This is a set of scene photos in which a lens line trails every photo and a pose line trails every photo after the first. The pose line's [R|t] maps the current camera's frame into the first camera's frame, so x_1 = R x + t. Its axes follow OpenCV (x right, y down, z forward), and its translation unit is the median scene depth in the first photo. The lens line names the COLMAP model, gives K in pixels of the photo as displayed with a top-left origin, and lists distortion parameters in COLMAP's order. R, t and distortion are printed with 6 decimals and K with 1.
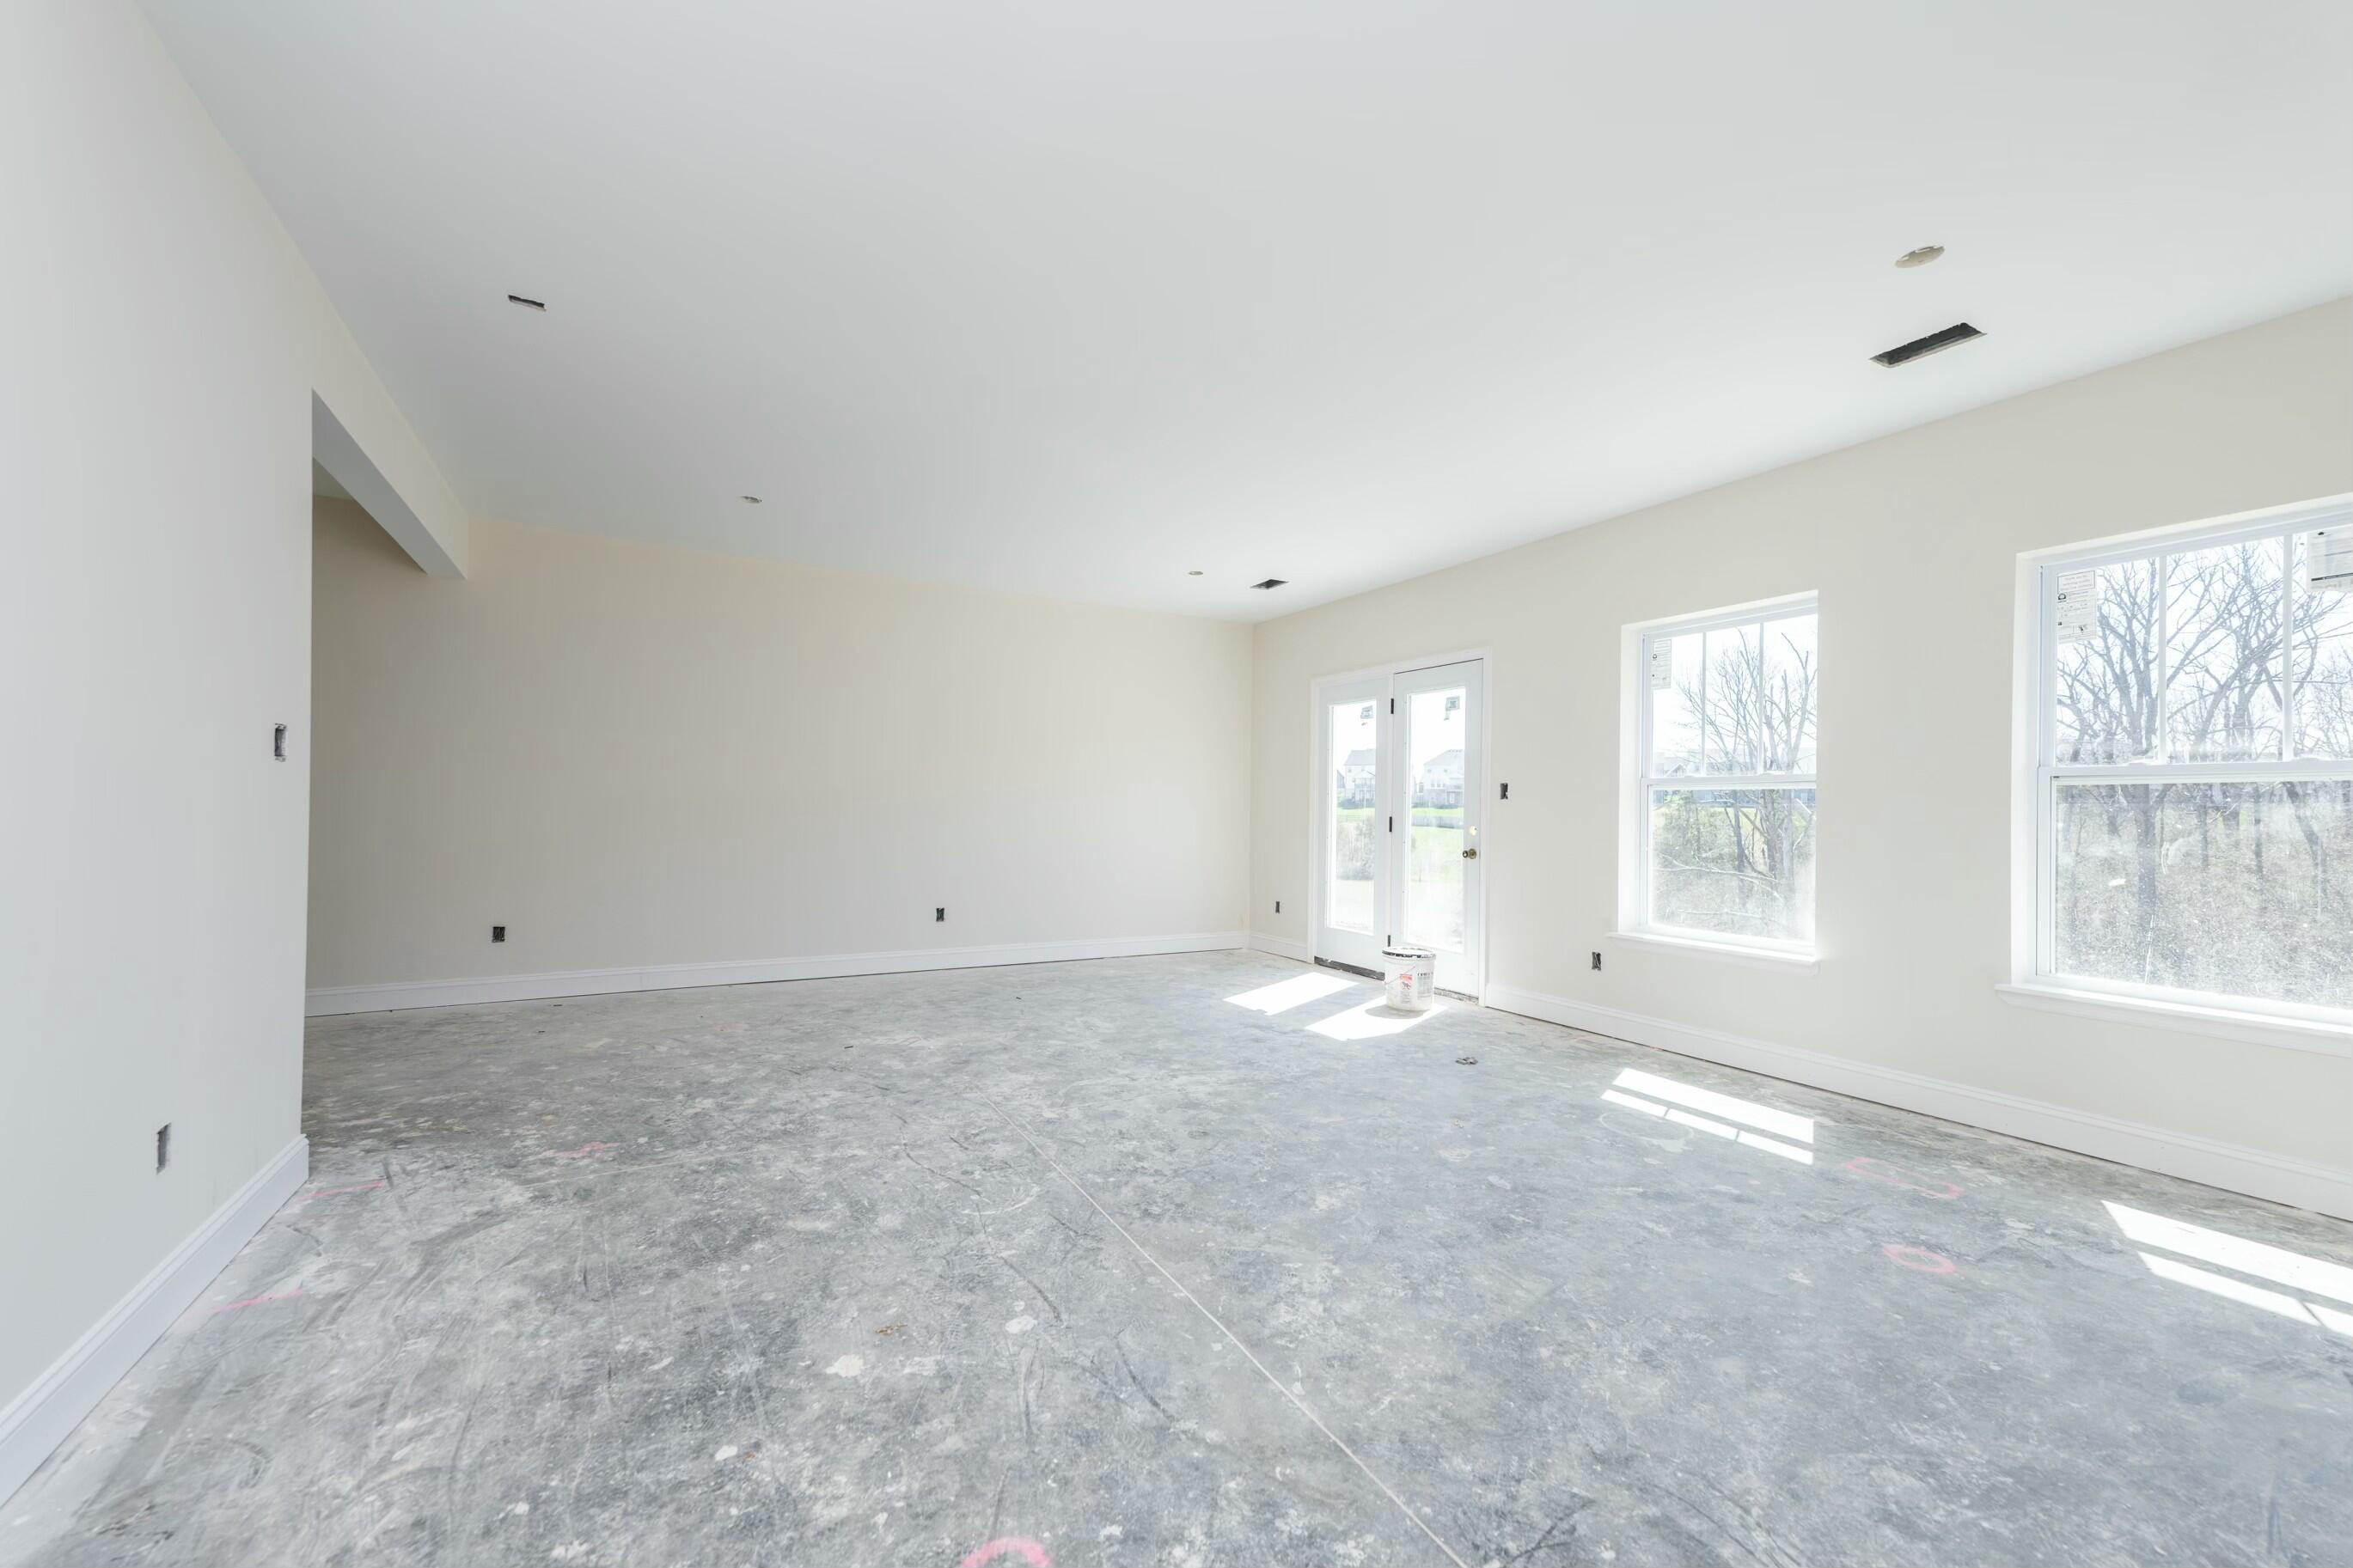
lens RADIAL K [[929.5, 0, 1161.7], [0, 929.5, 788.0], [0, 0, 1]] dist [0.028175, 0.000082]
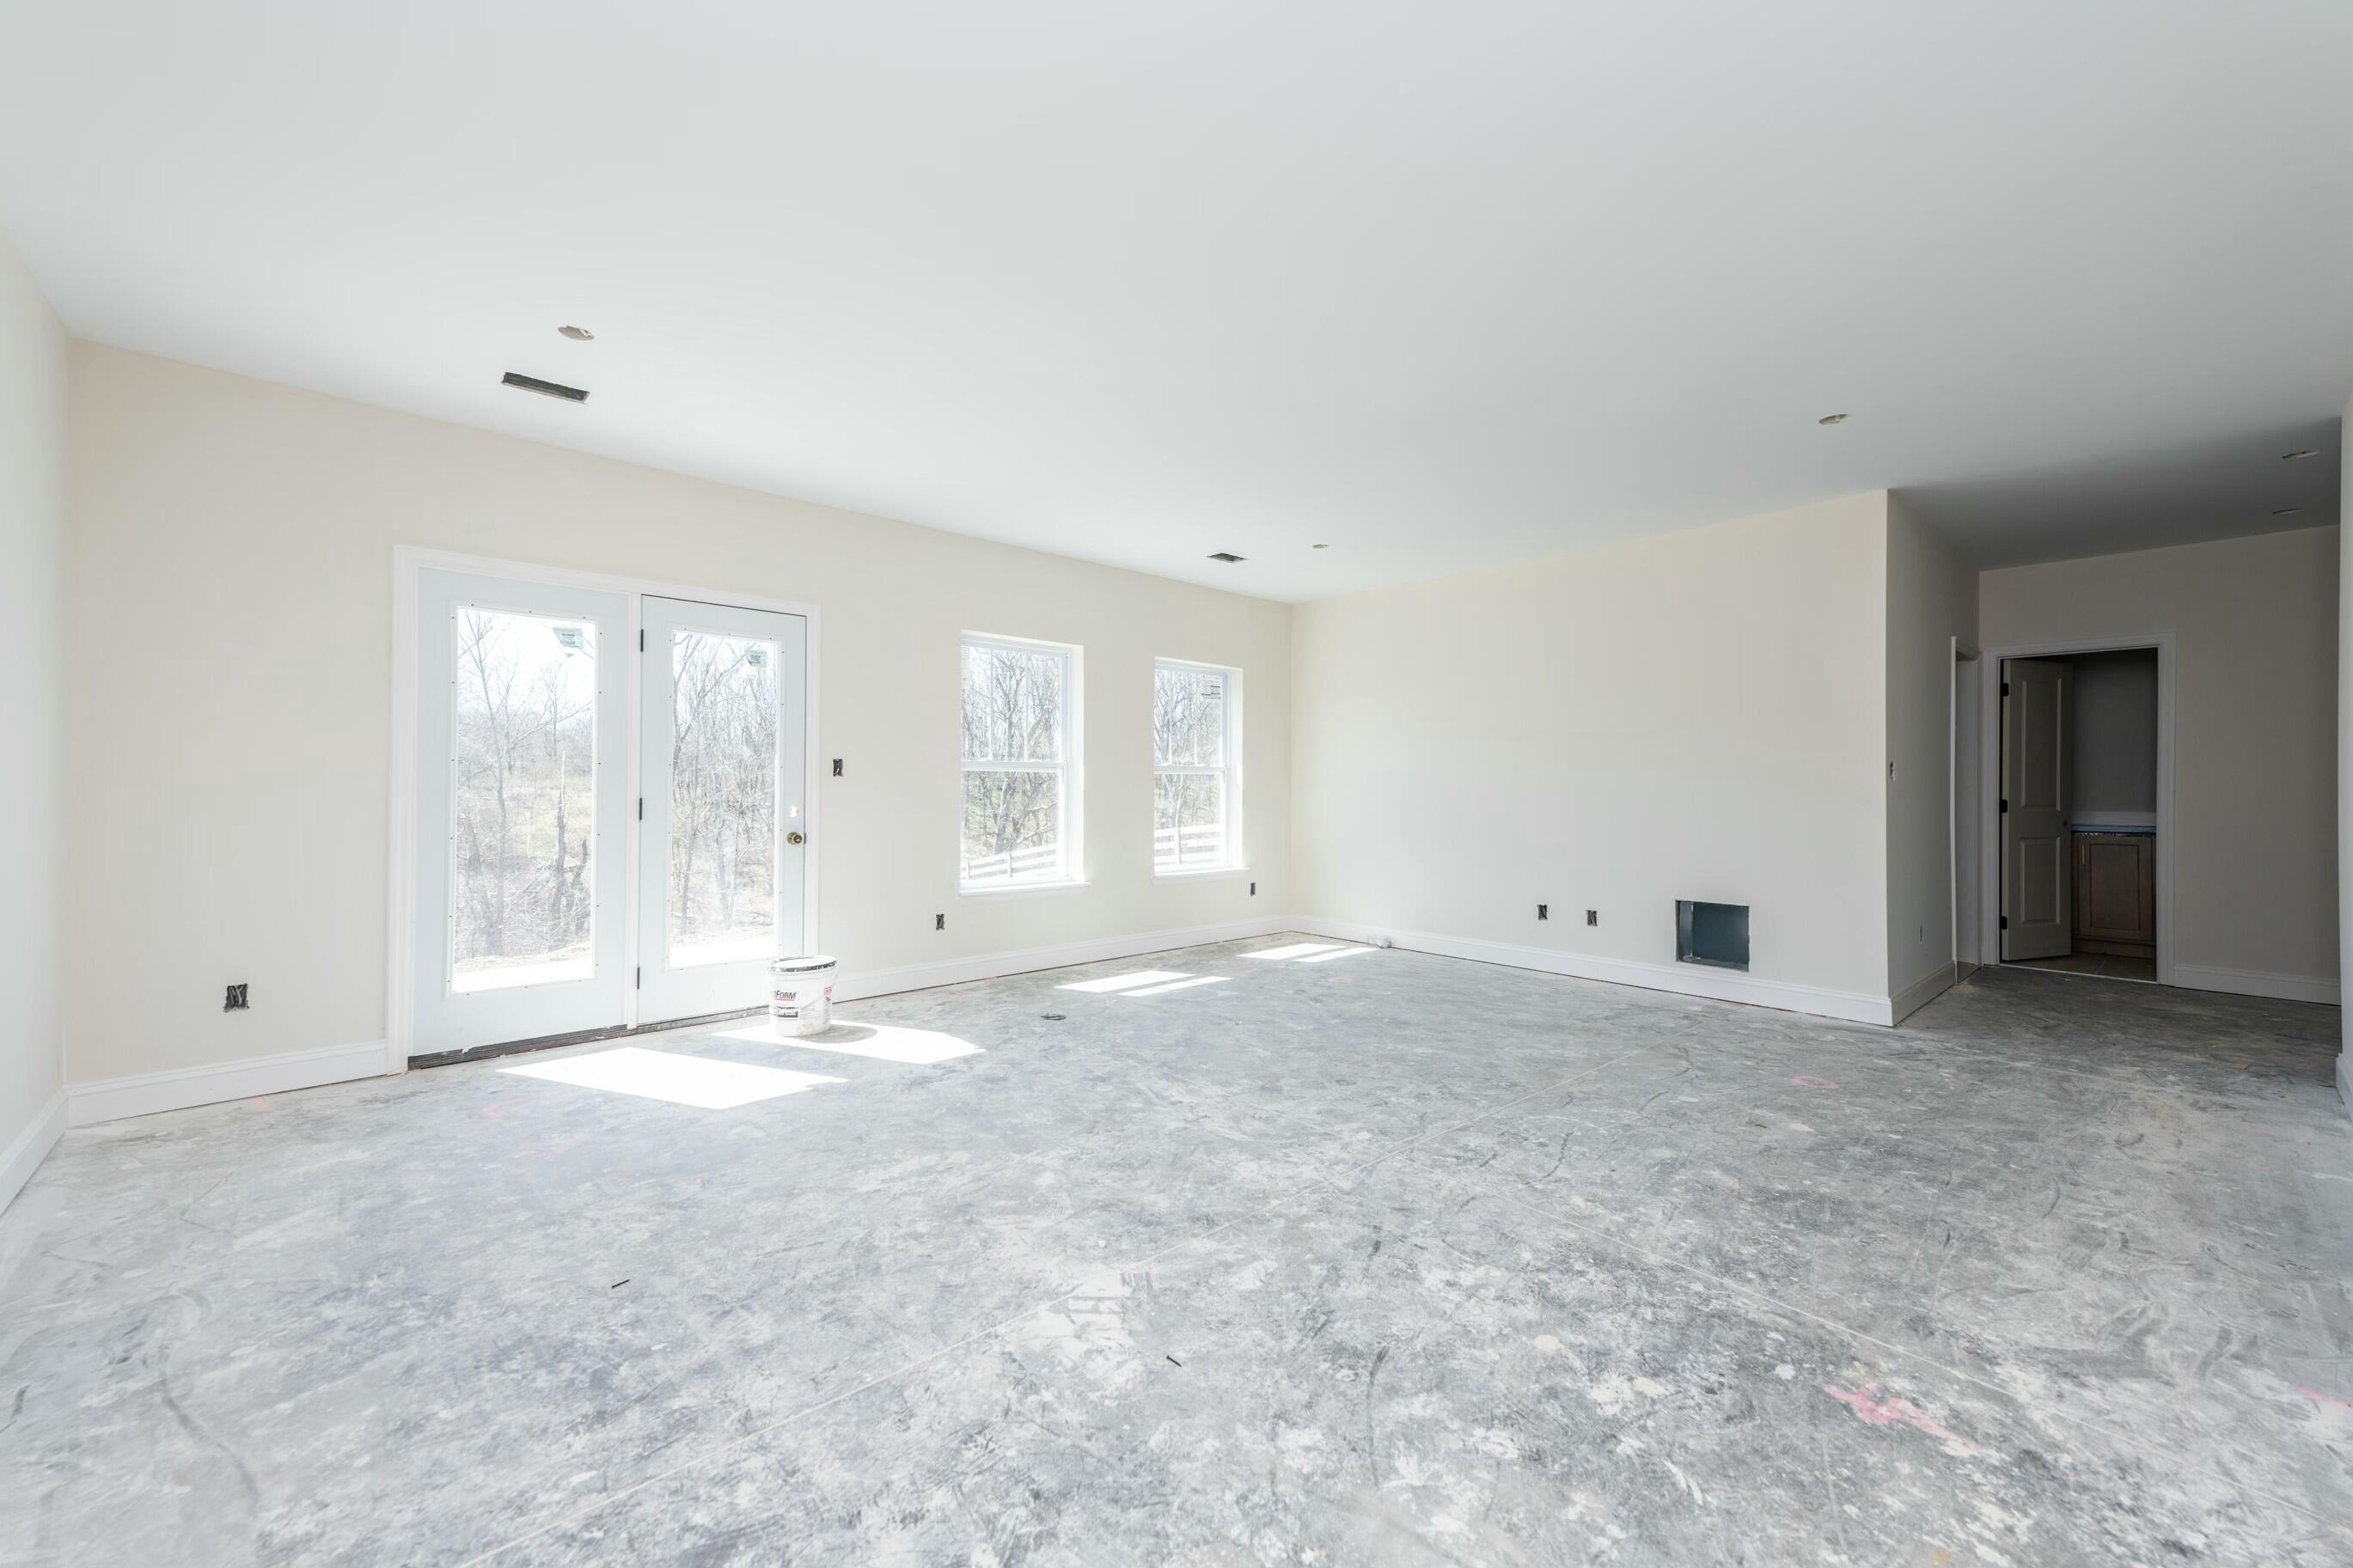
lens RADIAL K [[929.5, 0, 1161.7], [0, 929.5, 788.0], [0, 0, 1]] dist [0.028175, 0.000082]
pose [[-0.232863, -0.017408, 0.972354, -1.086631], [-0.031890, 0.999439, 0.010256, 0.007104], [-0.971987, -0.028620, -0.233288, 1.603583]]
